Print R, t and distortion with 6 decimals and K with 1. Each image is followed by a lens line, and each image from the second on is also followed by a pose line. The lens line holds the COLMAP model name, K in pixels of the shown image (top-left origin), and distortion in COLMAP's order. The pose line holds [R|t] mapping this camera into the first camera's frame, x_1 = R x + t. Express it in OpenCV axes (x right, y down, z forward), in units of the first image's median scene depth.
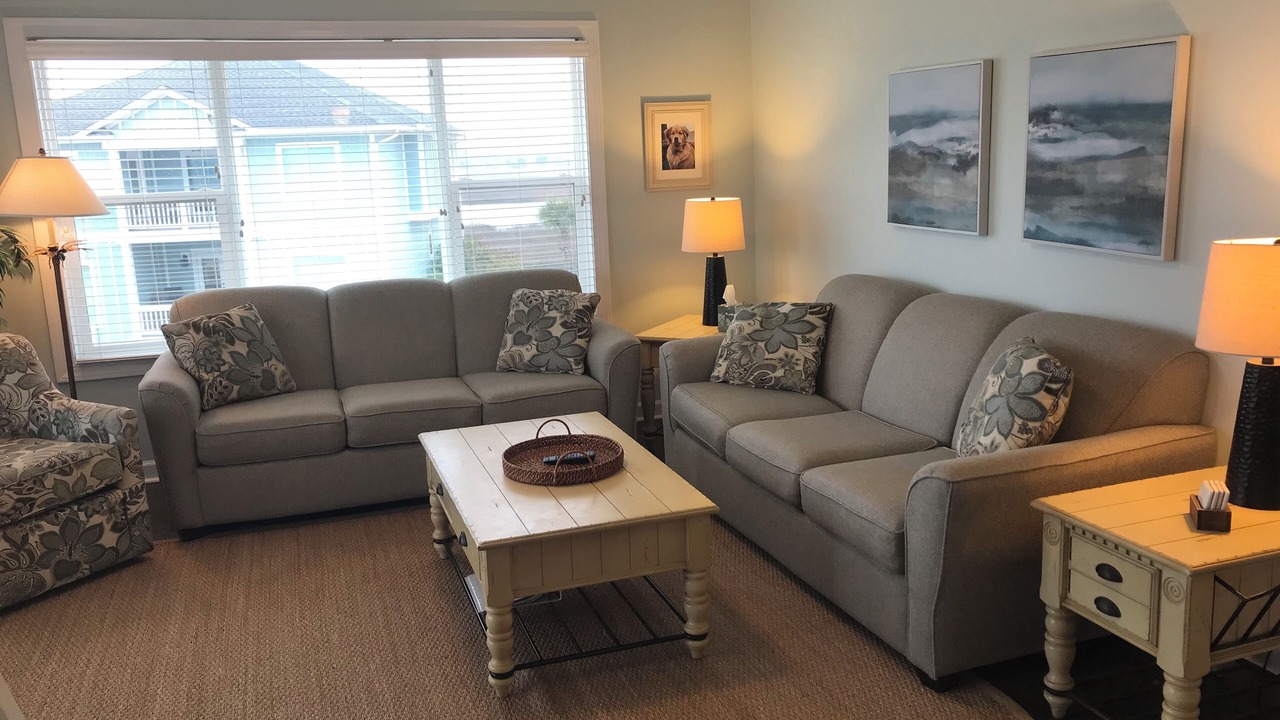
lens RADIAL K [[1051.8, 0, 643.8], [0, 1051.8, 354.3], [0, 0, 1]] dist [0.042474, -0.011598]
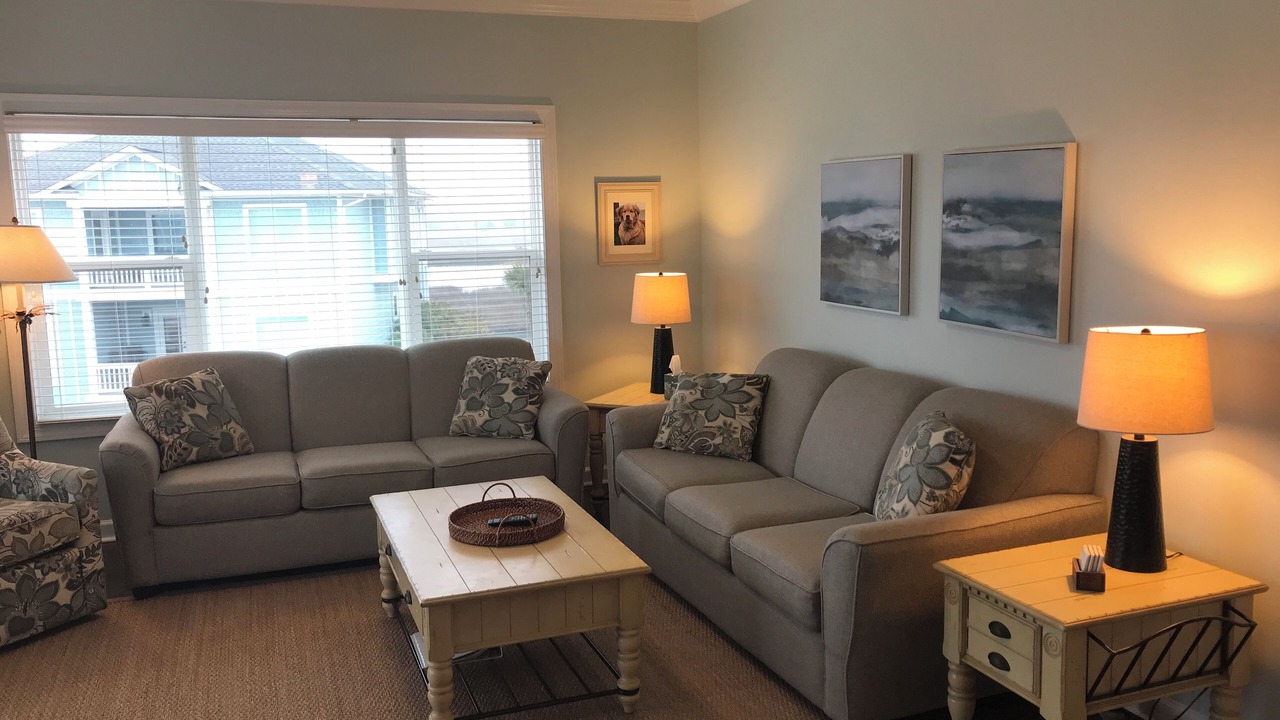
lens RADIAL K [[1051.8, 0, 643.8], [0, 1051.8, 354.3], [0, 0, 1]] dist [0.042474, -0.011598]
pose [[0.999388, 0.013853, 0.032130, 0.020924], [-0.011908, 0.998130, -0.059951, -0.004848], [-0.032900, 0.059532, 0.997684, -0.059596]]
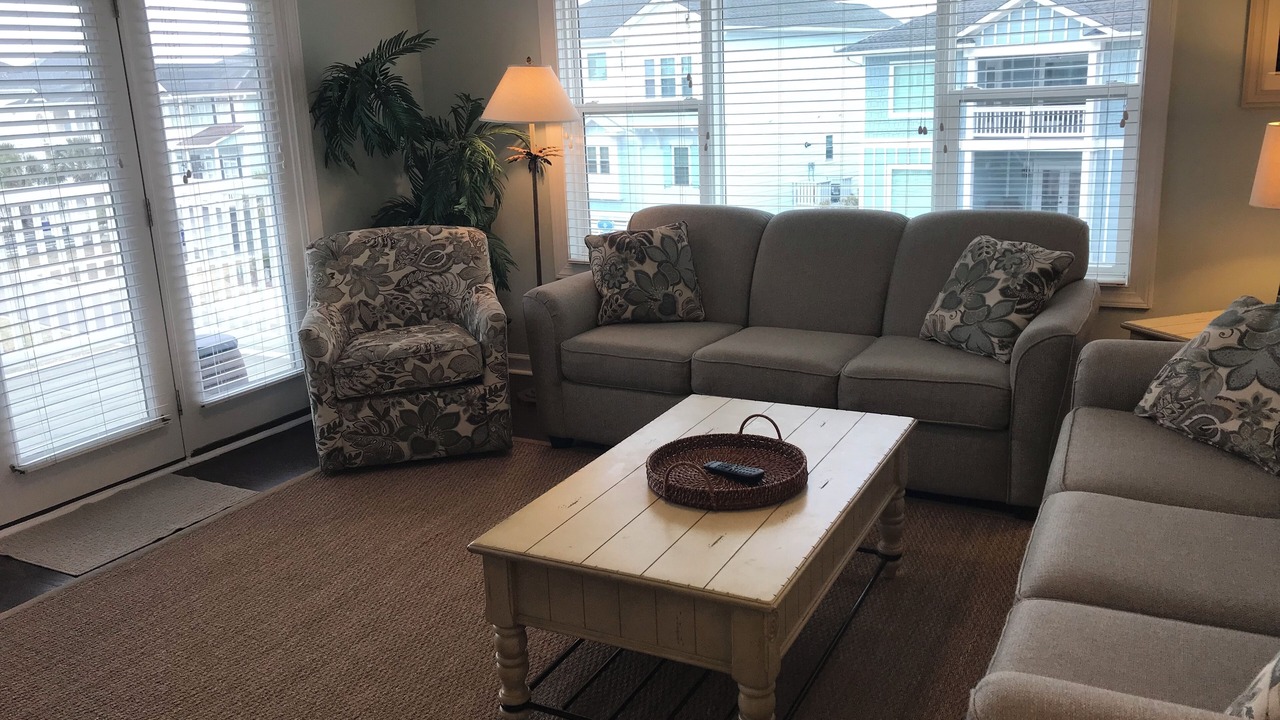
lens RADIAL K [[1037.9, 0, 640.0], [0, 1037.9, 360.0], [0, 0, 1]] dist [0.142977, -0.209419]
pose [[0.687024, 0.190796, -0.701139, 0.337405], [-0.128614, 0.981606, 0.141093, -0.064444], [0.715162, -0.006758, 0.698926, 0.381776]]
